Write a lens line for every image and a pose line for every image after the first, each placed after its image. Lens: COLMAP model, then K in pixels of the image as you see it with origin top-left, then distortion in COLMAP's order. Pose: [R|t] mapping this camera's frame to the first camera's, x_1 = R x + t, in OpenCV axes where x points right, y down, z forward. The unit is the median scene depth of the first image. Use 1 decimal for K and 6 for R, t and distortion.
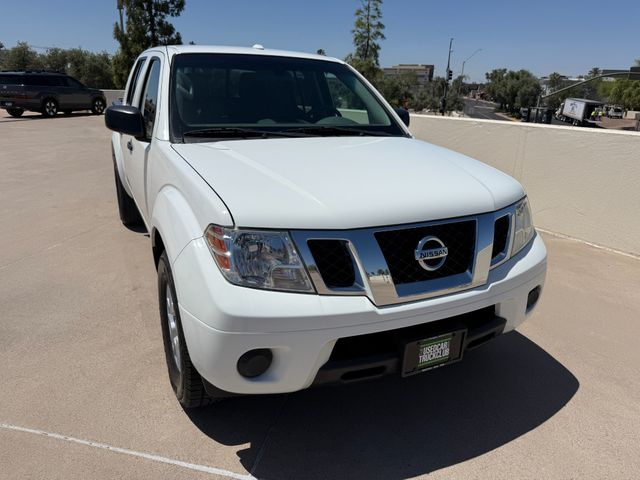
lens RADIAL K [[451.7, 0, 320.0], [0, 451.7, 240.0], [0, 0, 1]] dist [0.042037, -0.044365]
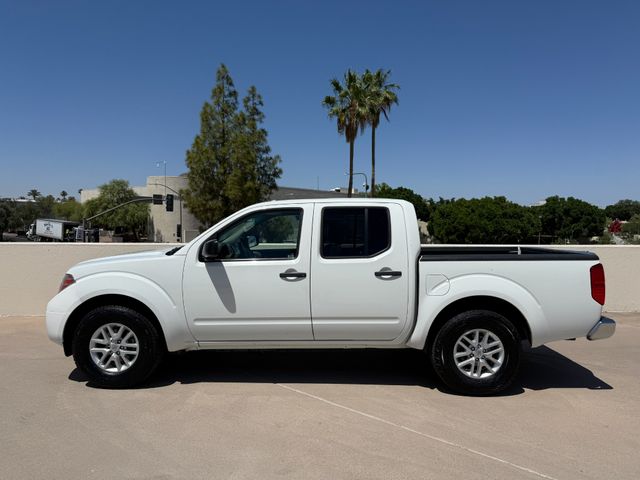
lens RADIAL K [[451.7, 0, 320.0], [0, 451.7, 240.0], [0, 0, 1]] dist [0.042037, -0.044365]
pose [[0.447663, -0.058056, 0.892316, -0.185122], [0.278786, 0.957214, -0.077585, -0.049791], [-0.849633, 0.283497, 0.444695, 0.127868]]
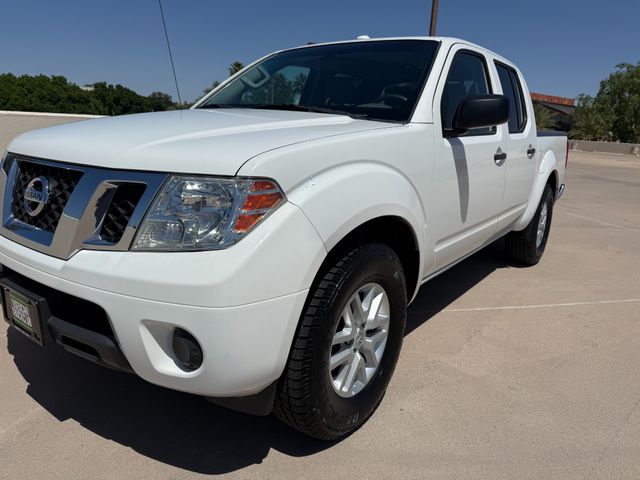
lens RADIAL K [[451.7, 0, 320.0], [0, 451.7, 240.0], [0, 0, 1]] dist [0.042037, -0.044365]
pose [[-0.463091, -0.264028, 0.846071, -0.137165], [0.211179, 0.894236, 0.394645, -0.082380], [-0.860785, 0.361429, -0.358355, 0.270248]]
